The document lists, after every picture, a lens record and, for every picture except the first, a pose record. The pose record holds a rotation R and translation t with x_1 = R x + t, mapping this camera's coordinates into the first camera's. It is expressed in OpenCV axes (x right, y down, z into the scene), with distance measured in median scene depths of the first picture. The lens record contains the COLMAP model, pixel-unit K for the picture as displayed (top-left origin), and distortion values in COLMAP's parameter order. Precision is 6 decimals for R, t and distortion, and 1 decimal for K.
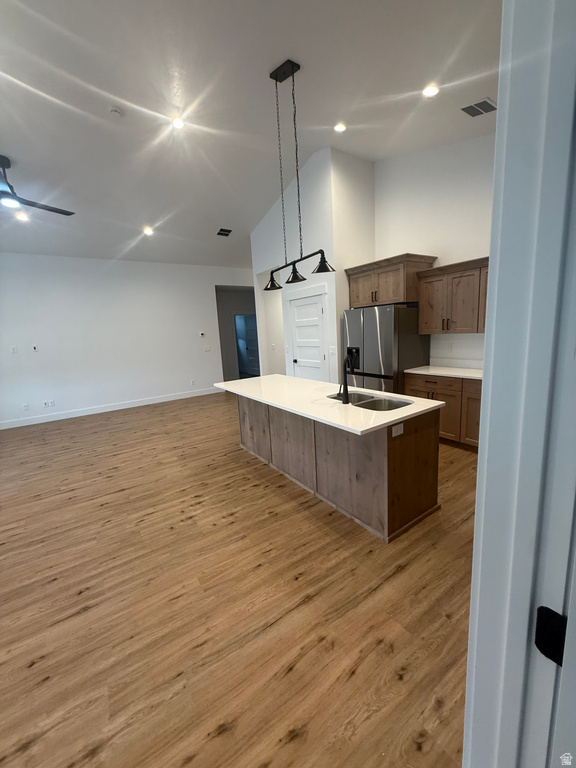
lens RADIAL K [[305.5, 0, 288.7], [0, 305.5, 382.8], [0, 0, 1]] dist [-0.000627, 0.000126]
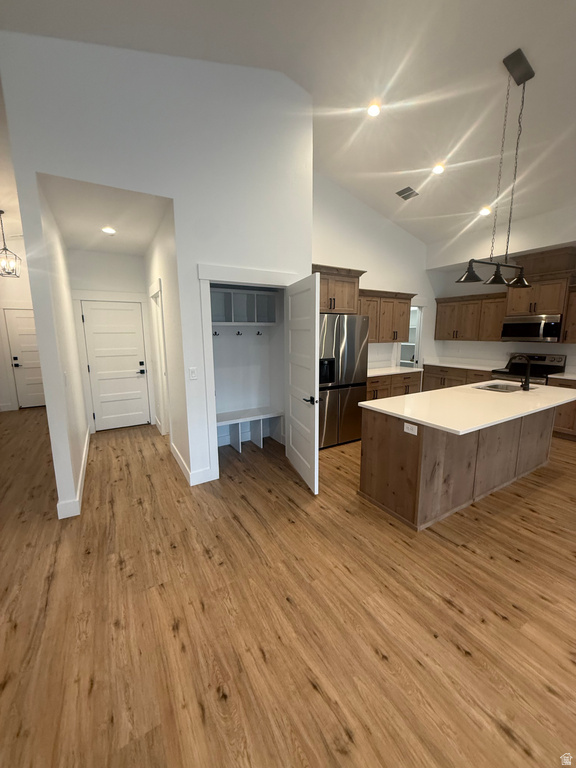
lens RADIAL K [[305.5, 0, 288.7], [0, 305.5, 382.8], [0, 0, 1]] dist [-0.000627, 0.000126]
pose [[0.055456, -0.108484, 0.992550, -0.861842], [0.175316, 0.979694, 0.097284, -0.200189], [-0.982949, 0.168615, 0.073349, 1.388393]]
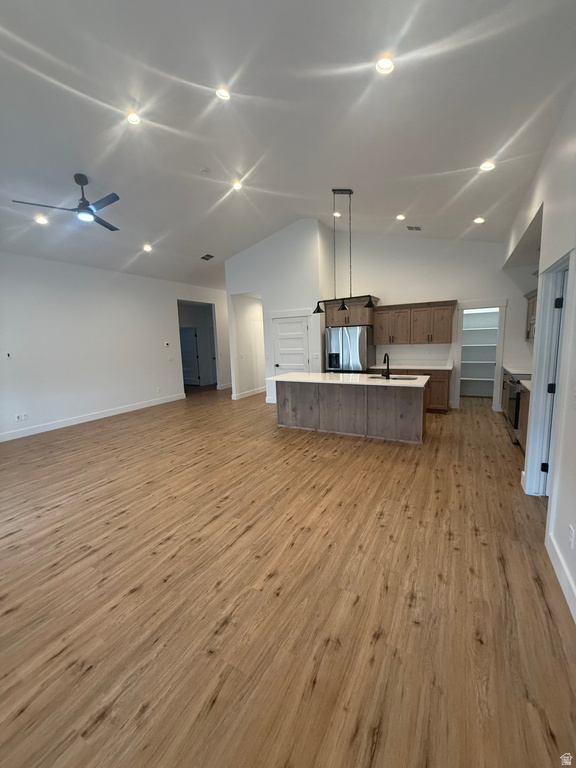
lens RADIAL K [[305.5, 0, 288.7], [0, 305.5, 382.8], [0, 0, 1]] dist [-0.000627, 0.000126]
pose [[0.893891, -0.038336, 0.446642, -0.847090], [0.061543, 0.997397, -0.037562, 0.087623], [-0.444039, 0.061064, 0.893924, -0.271961]]
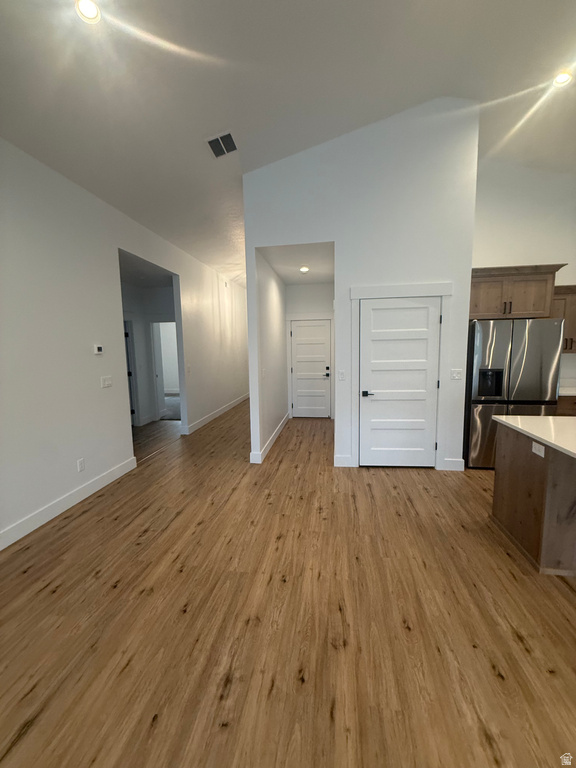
lens RADIAL K [[305.5, 0, 288.7], [0, 305.5, 382.8], [0, 0, 1]] dist [-0.000627, 0.000126]
pose [[0.675645, -0.045046, 0.735850, -0.932842], [0.108297, 0.993368, -0.038627, -0.141265], [-0.729230, 0.105788, 0.676042, 1.124631]]
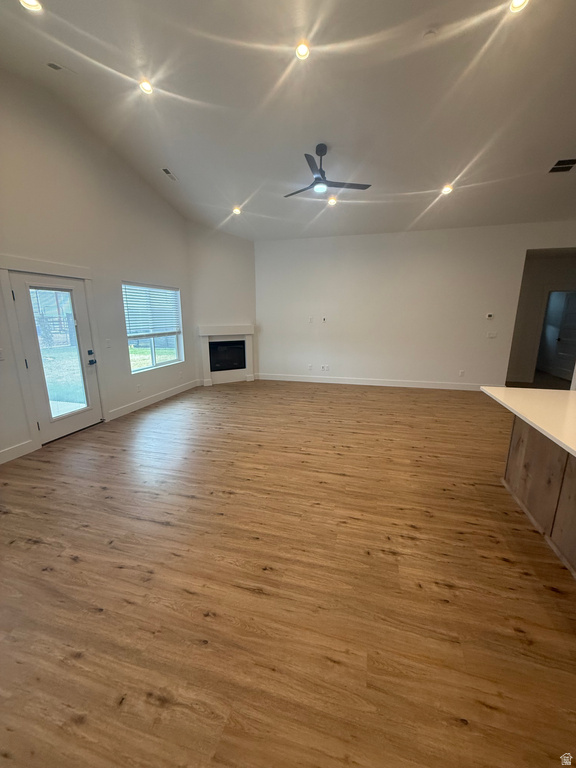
lens RADIAL K [[305.5, 0, 288.7], [0, 305.5, 382.8], [0, 0, 1]] dist [-0.000627, 0.000126]
pose [[0.649063, 0.218515, -0.728675, -0.017744], [-0.166335, 0.975446, 0.144355, -0.037635], [0.742327, 0.027509, 0.669473, 0.201022]]
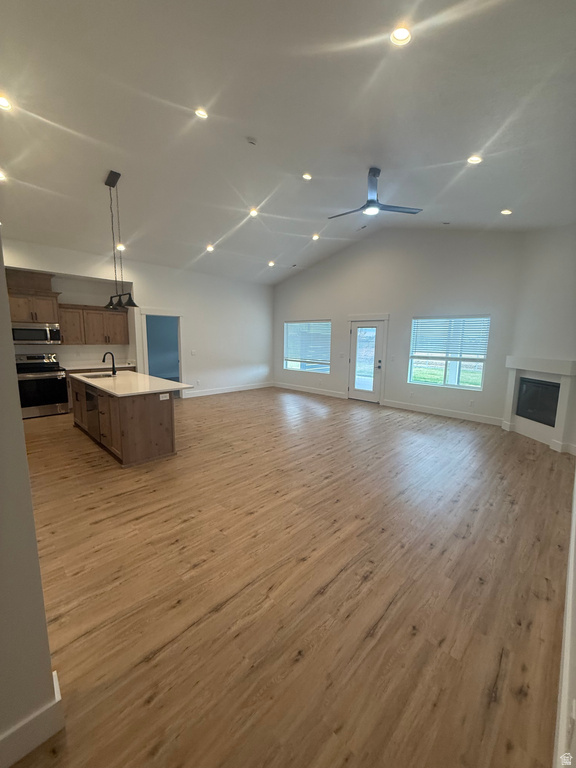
lens RADIAL K [[305.5, 0, 288.7], [0, 305.5, 382.8], [0, 0, 1]] dist [-0.000627, 0.000126]
pose [[-0.977093, 0.072287, -0.200160, -0.401933], [0.003945, 0.946533, 0.322583, -0.395926], [0.212777, 0.314404, -0.925136, 2.315128]]
